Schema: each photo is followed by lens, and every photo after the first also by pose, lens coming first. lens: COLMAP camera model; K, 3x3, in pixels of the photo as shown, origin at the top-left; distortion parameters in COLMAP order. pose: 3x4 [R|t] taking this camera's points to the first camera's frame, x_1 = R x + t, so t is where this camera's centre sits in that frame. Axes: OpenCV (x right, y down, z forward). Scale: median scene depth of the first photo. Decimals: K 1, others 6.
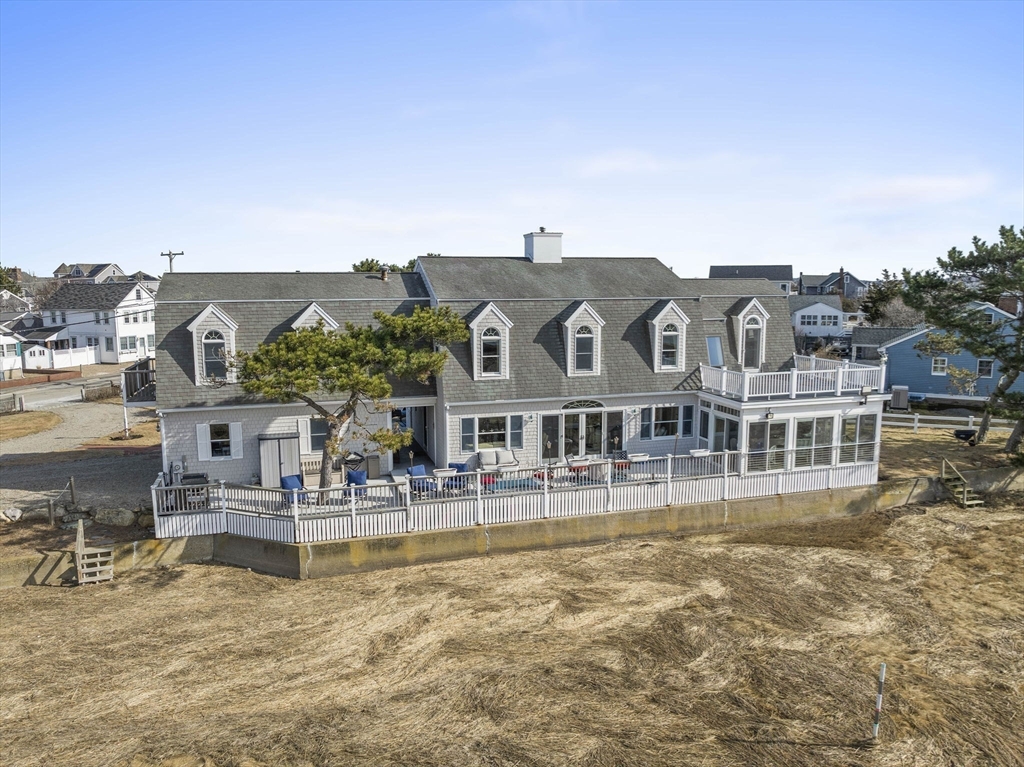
lens RADIAL K [[725.7, 0, 502.9], [0, 725.7, 383.2], [0, 0, 1]] dist [-0.038486, 0.011484]
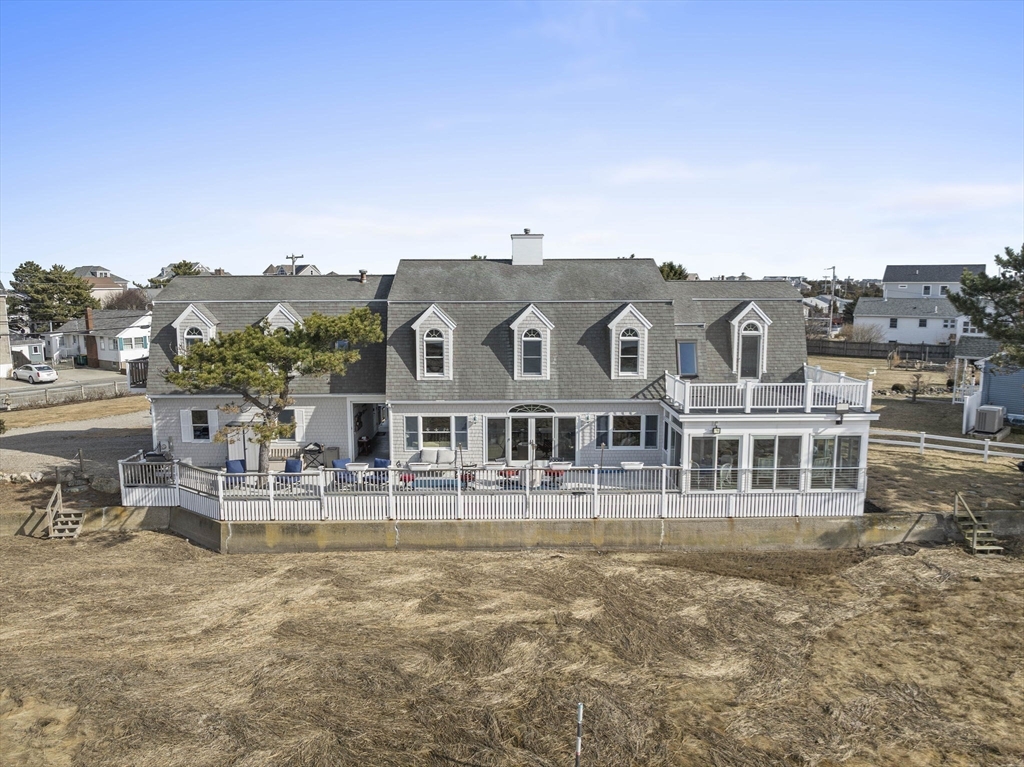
lens RADIAL K [[725.7, 0, 502.9], [0, 725.7, 383.2], [0, 0, 1]] dist [-0.038486, 0.011484]
pose [[0.961460, 0.037867, -0.272326, 0.354104], [-0.037547, 0.999274, 0.006389, -0.010543], [0.272371, 0.004082, 0.962184, 0.043331]]
